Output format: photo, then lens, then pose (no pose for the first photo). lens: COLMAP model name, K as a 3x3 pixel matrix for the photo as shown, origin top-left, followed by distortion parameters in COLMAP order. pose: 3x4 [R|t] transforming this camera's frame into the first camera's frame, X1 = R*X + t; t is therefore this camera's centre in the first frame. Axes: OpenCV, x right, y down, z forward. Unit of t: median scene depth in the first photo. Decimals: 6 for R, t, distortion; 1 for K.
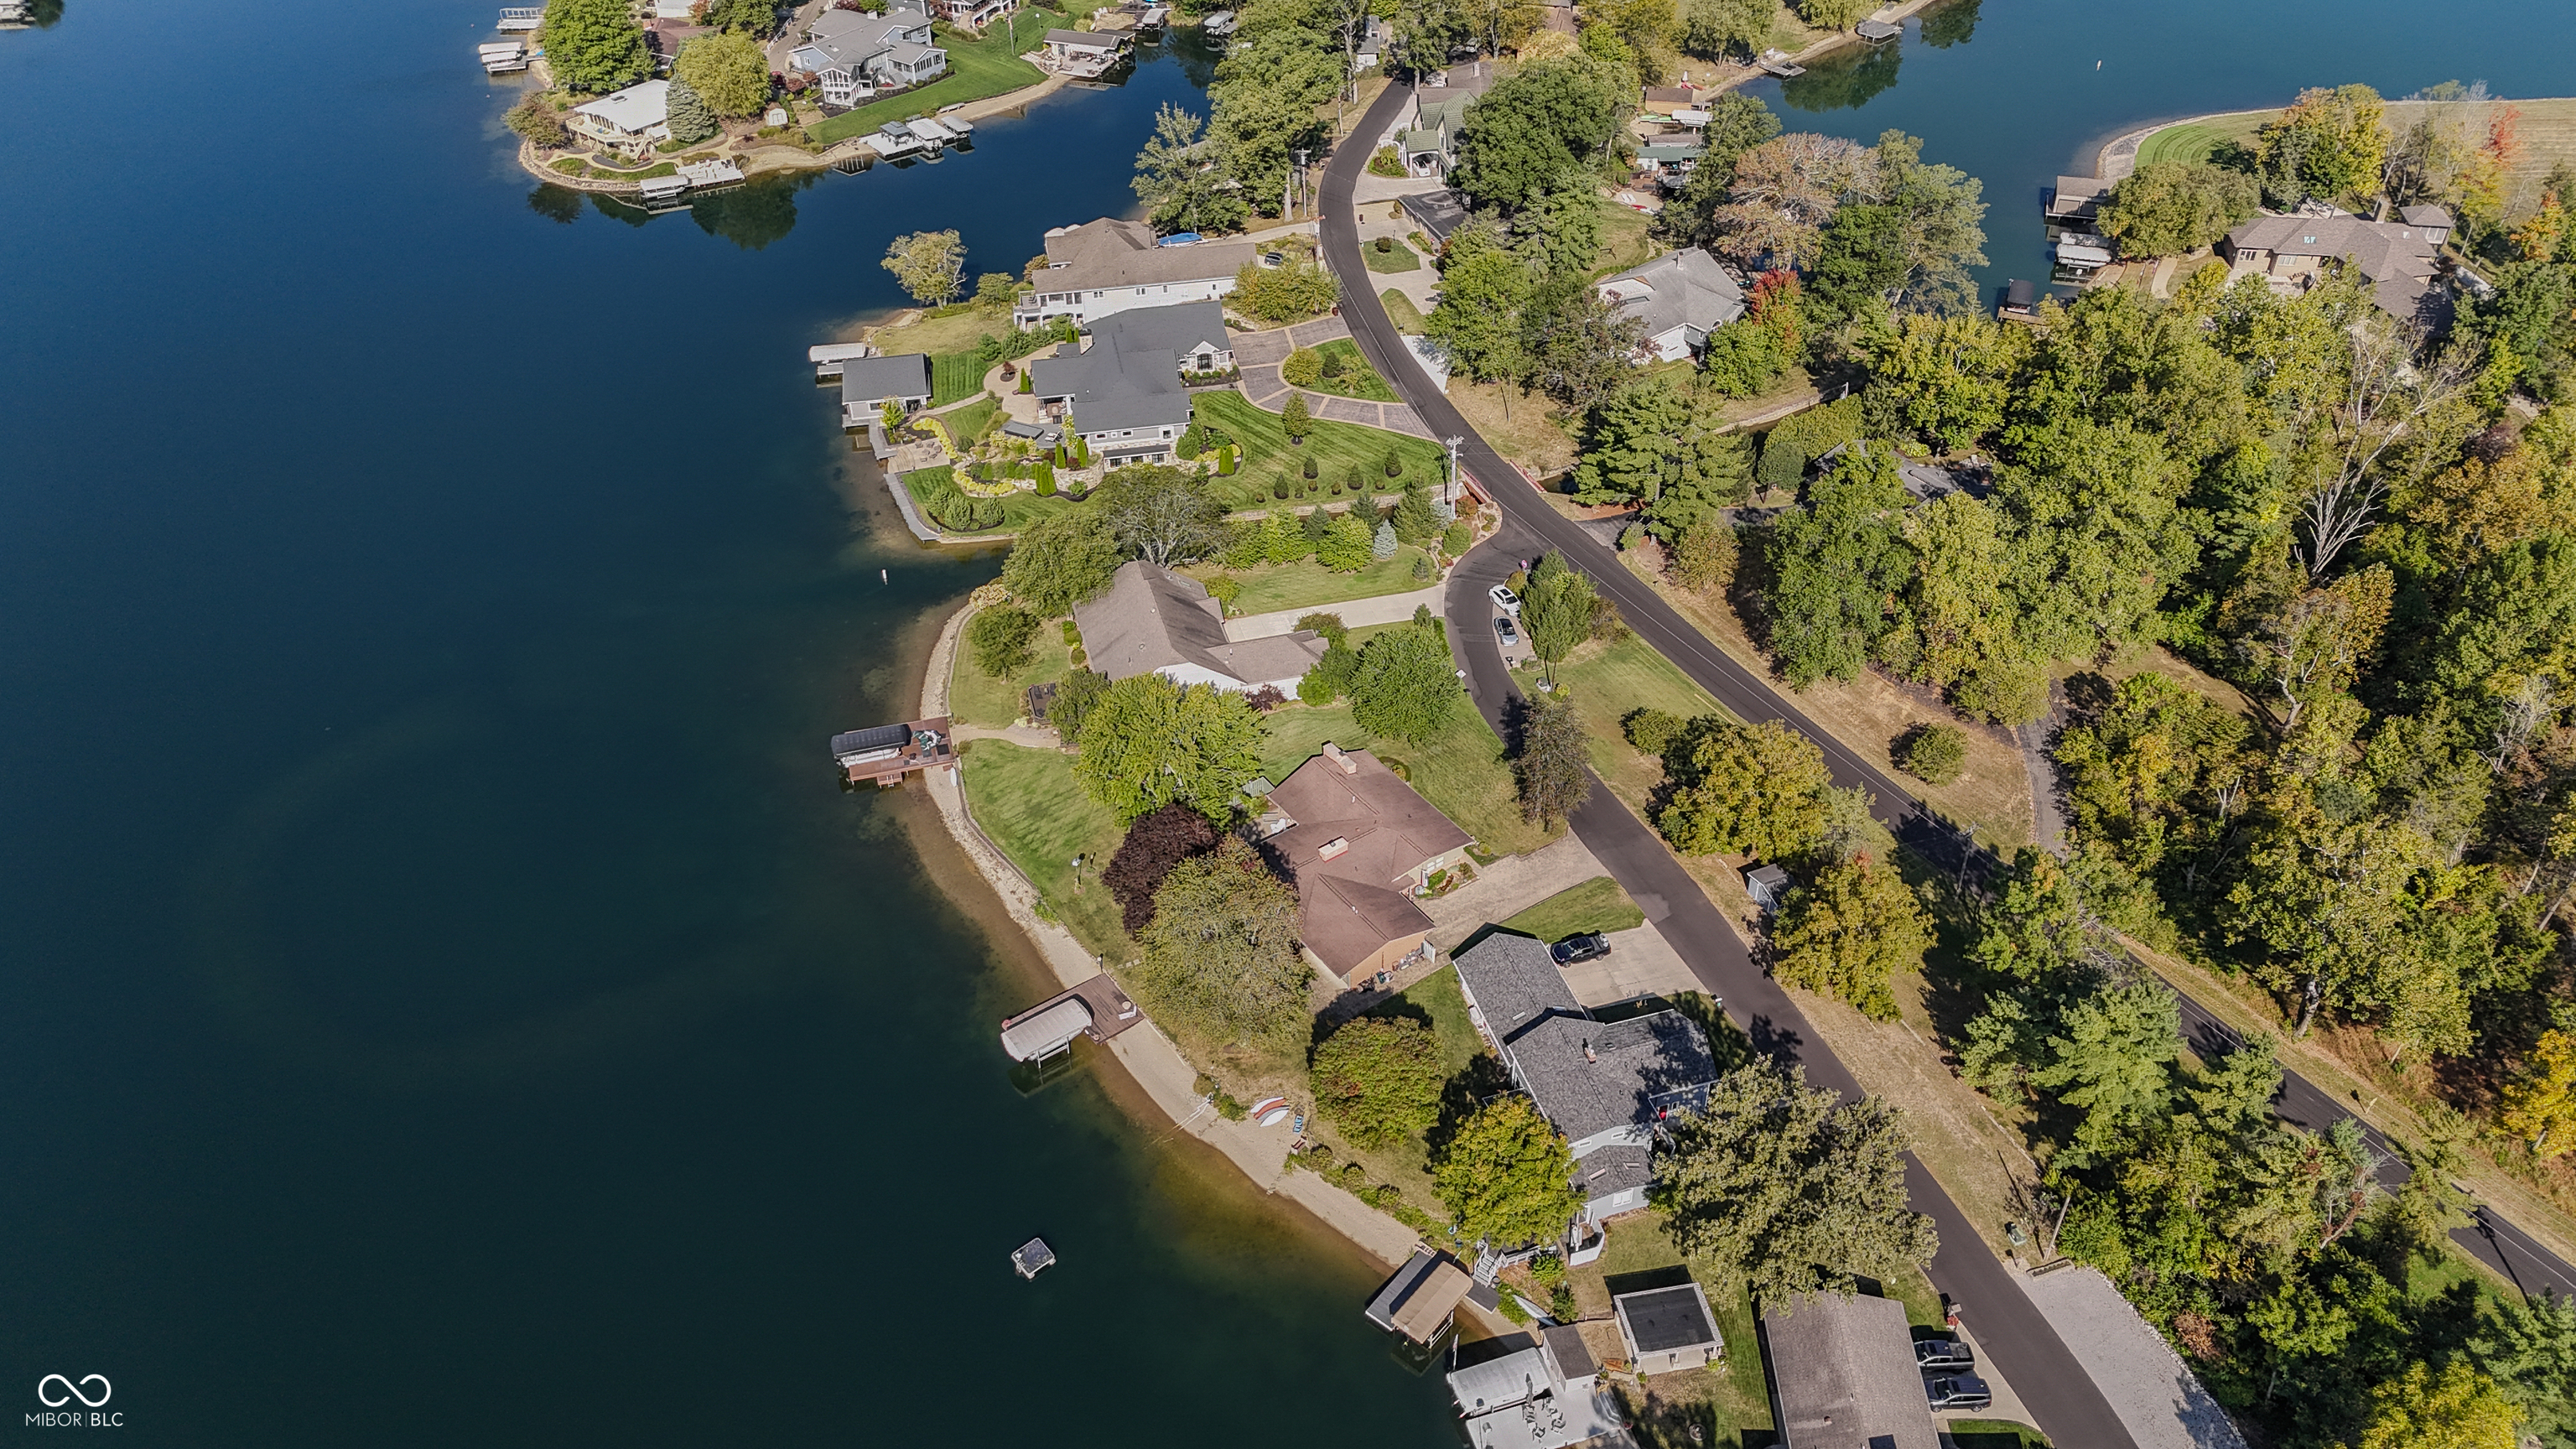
lens RADIAL K [[1888.6, 0, 1288.0], [0, 1888.6, 724.5], [0, 0, 1]] dist [0.090947, -0.073309]
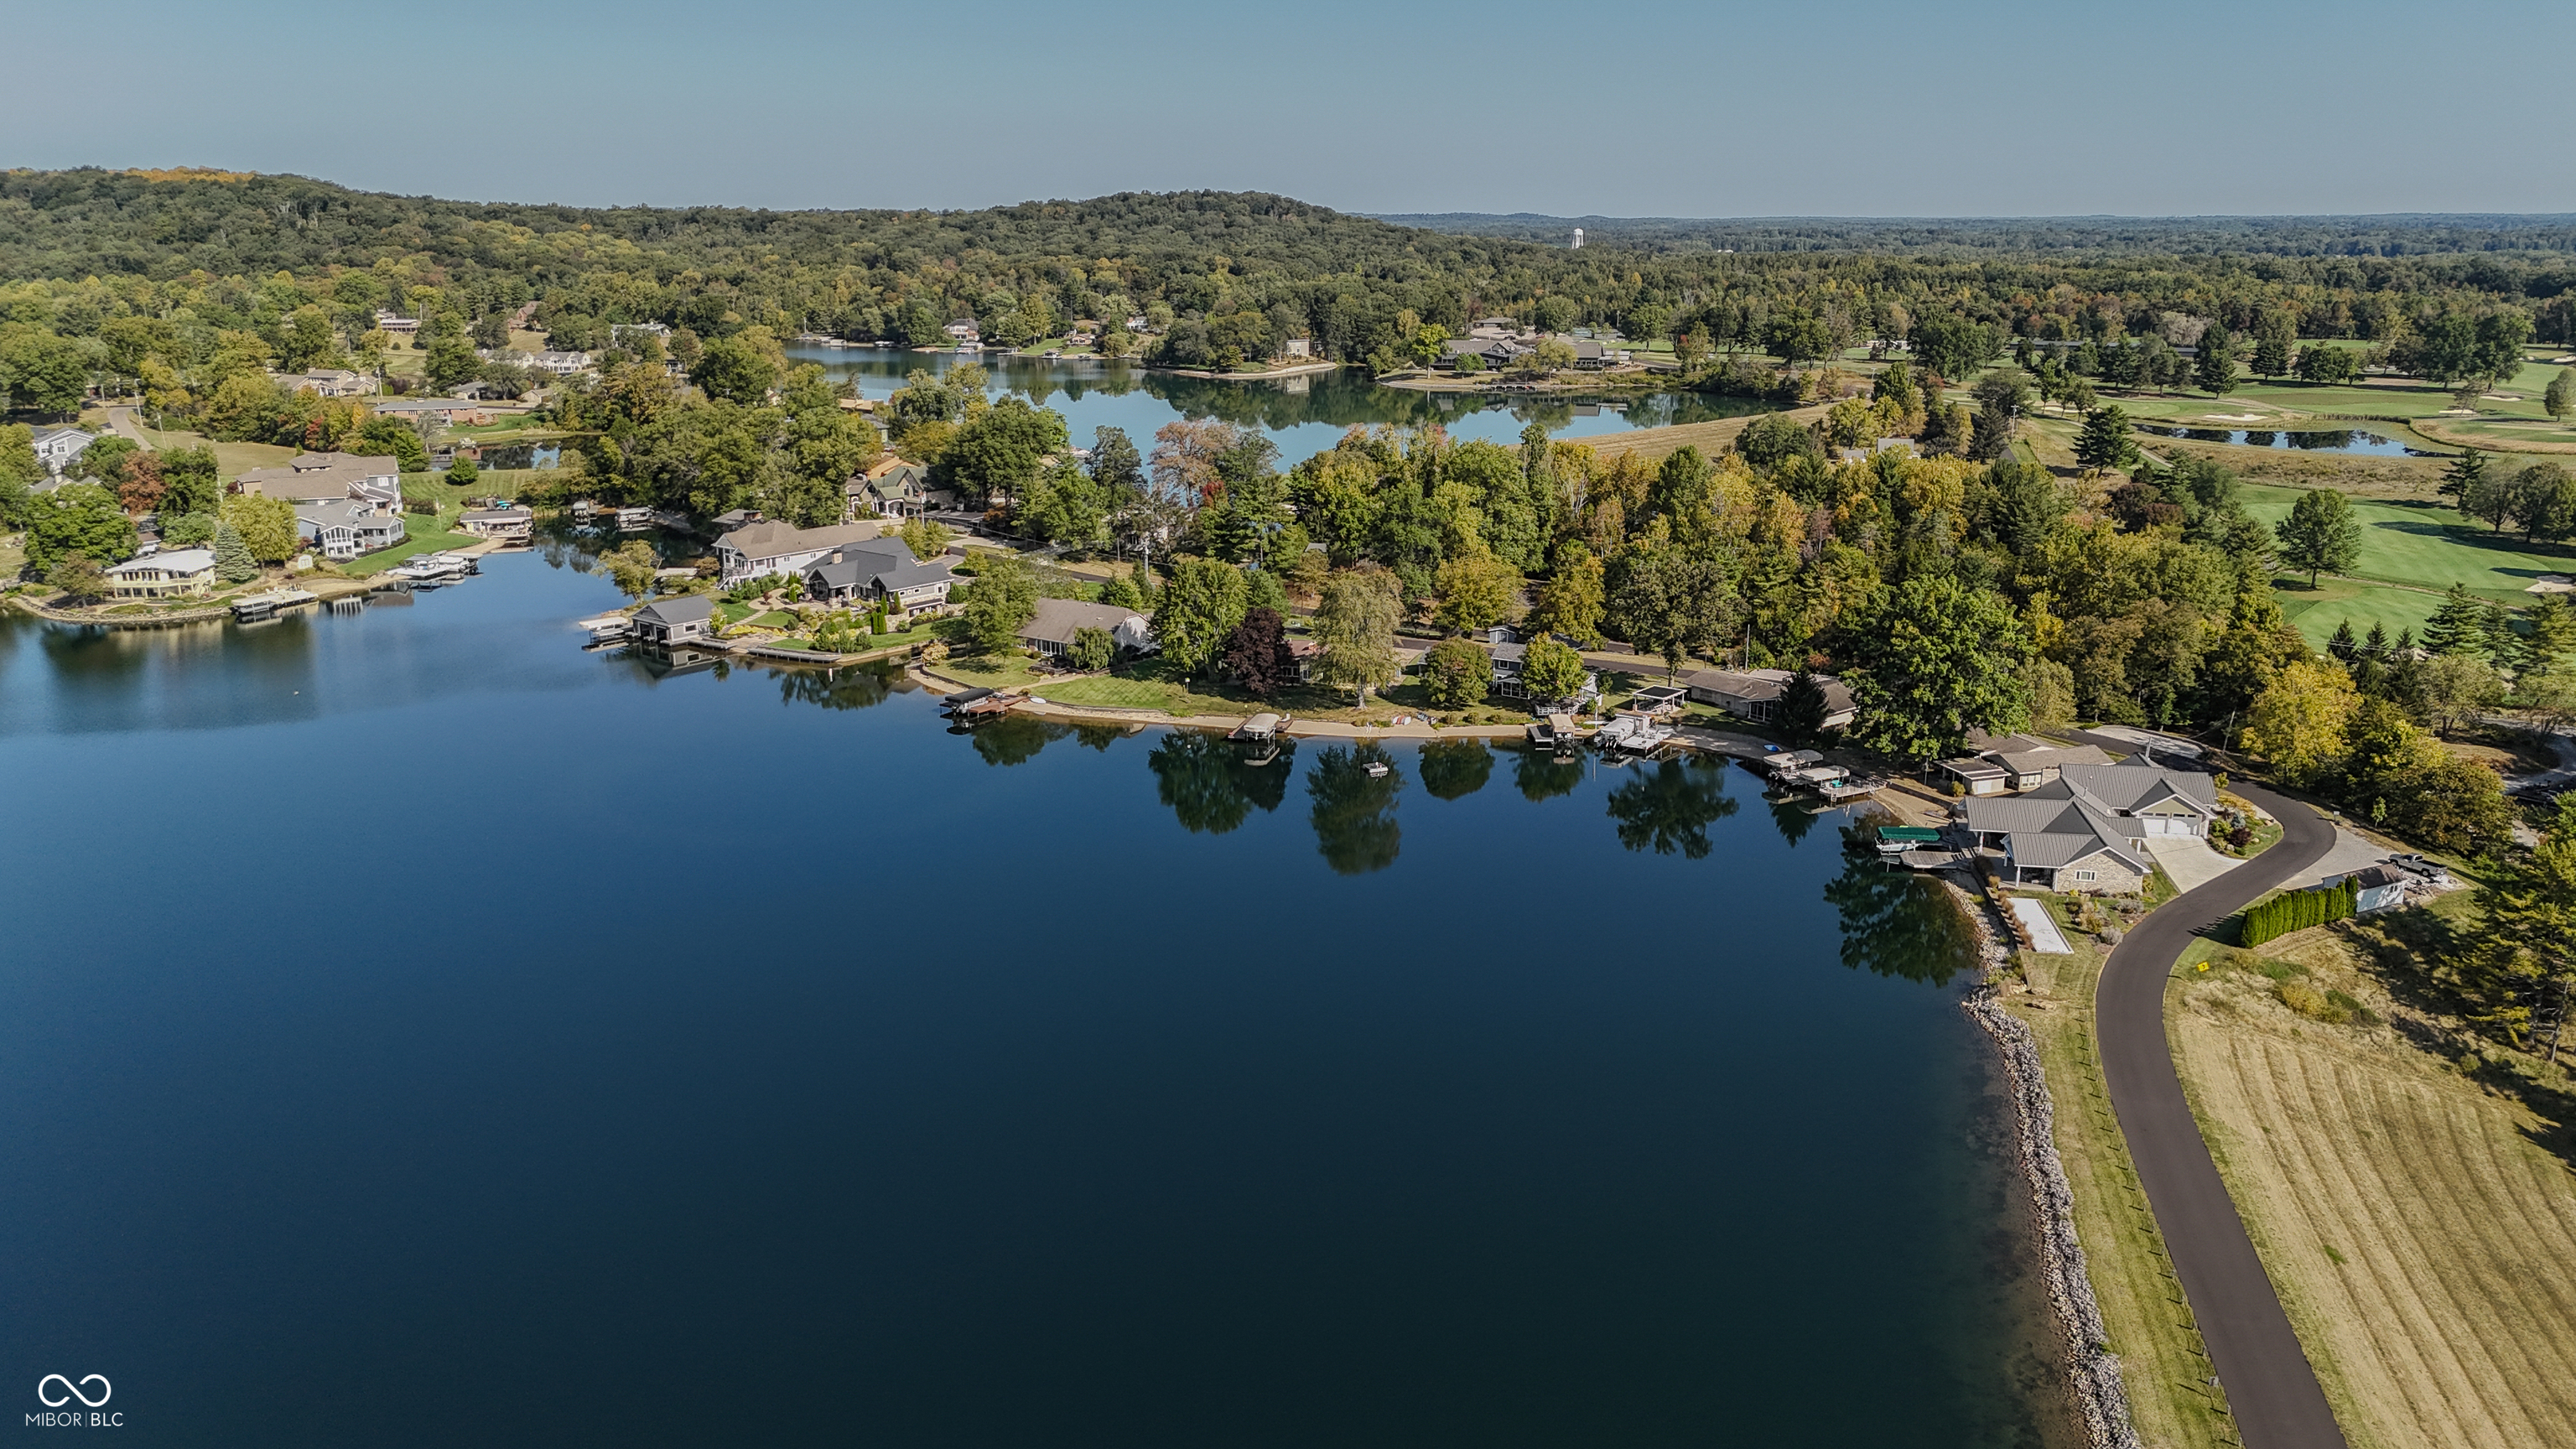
lens RADIAL K [[1913.8, 0, 1288.0], [0, 1913.8, 724.5], [0, 0, 1]] dist [0.072412, -0.072014]
pose [[0.762838, -0.155107, 0.627711, -0.936115], [0.391902, 0.883073, -0.258060, 0.488920], [-0.514287, 0.442859, 0.734428, -0.171396]]
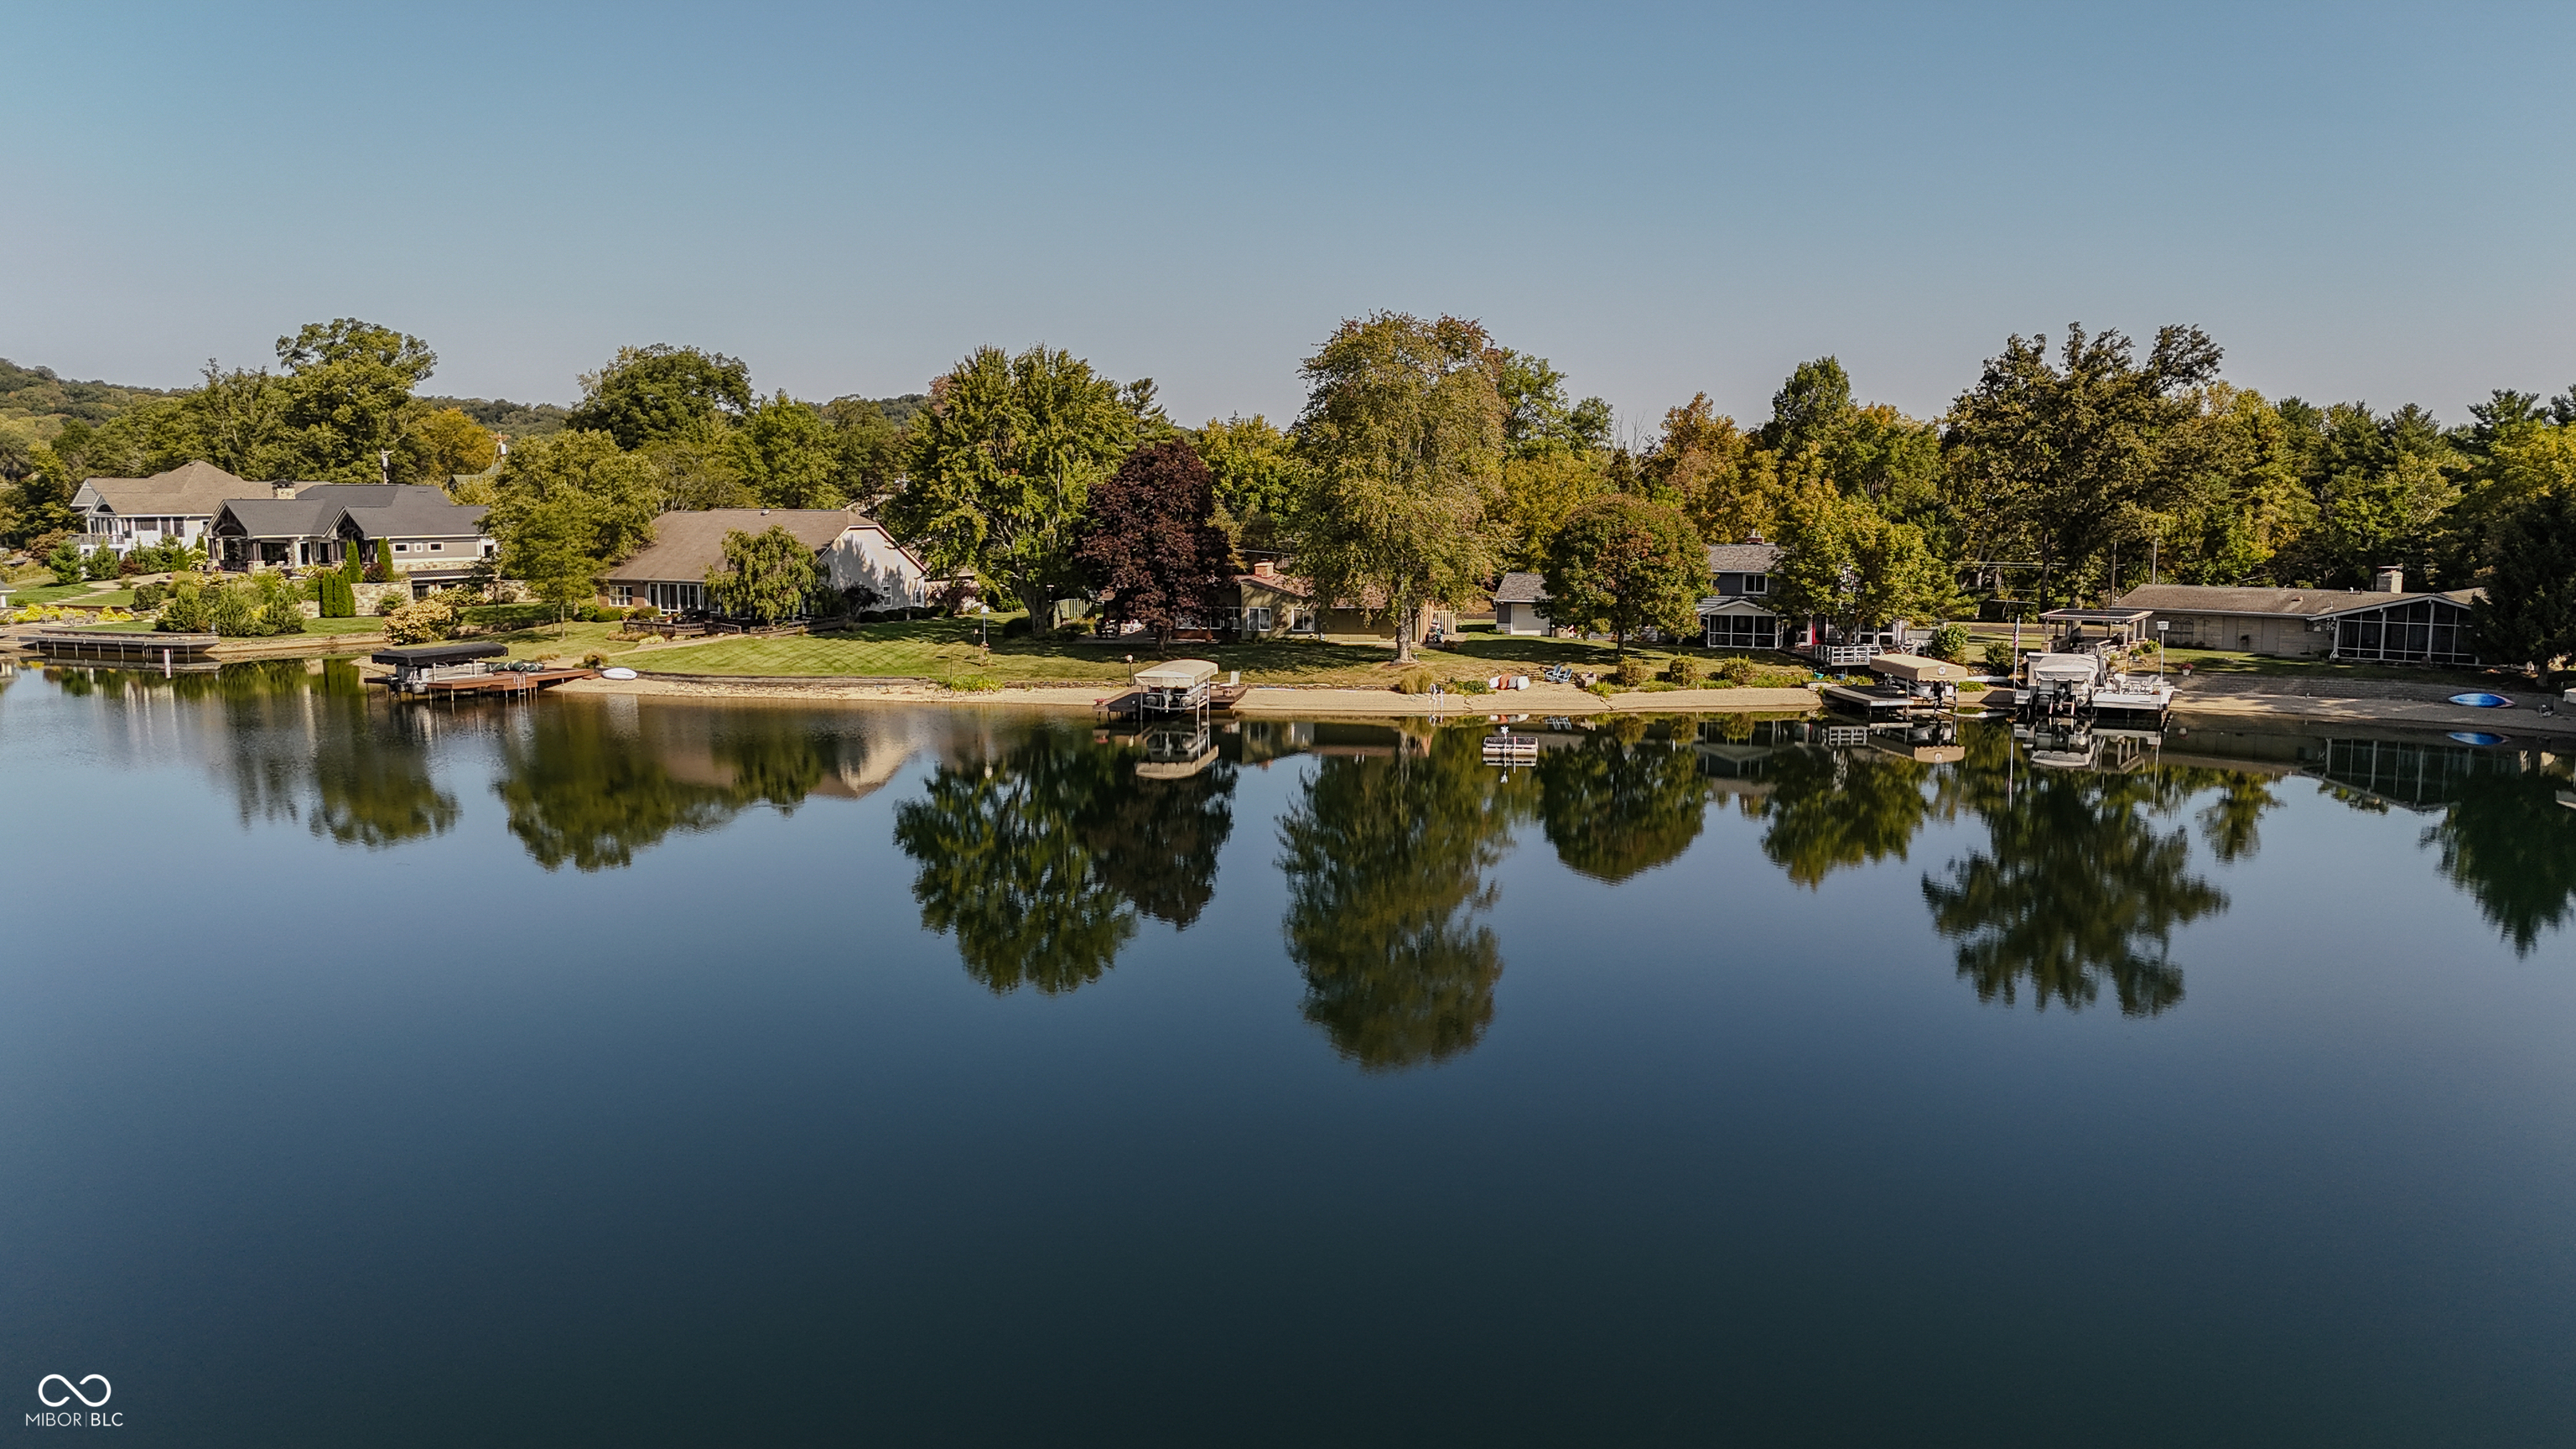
lens RADIAL K [[1913.8, 0, 1288.0], [0, 1913.8, 724.5], [0, 0, 1]] dist [0.072412, -0.072014]
pose [[0.690431, -0.077598, 0.719225, -0.464746], [0.439027, 0.835143, -0.331347, 0.333672], [-0.574944, 0.544531, 0.610676, 0.493734]]
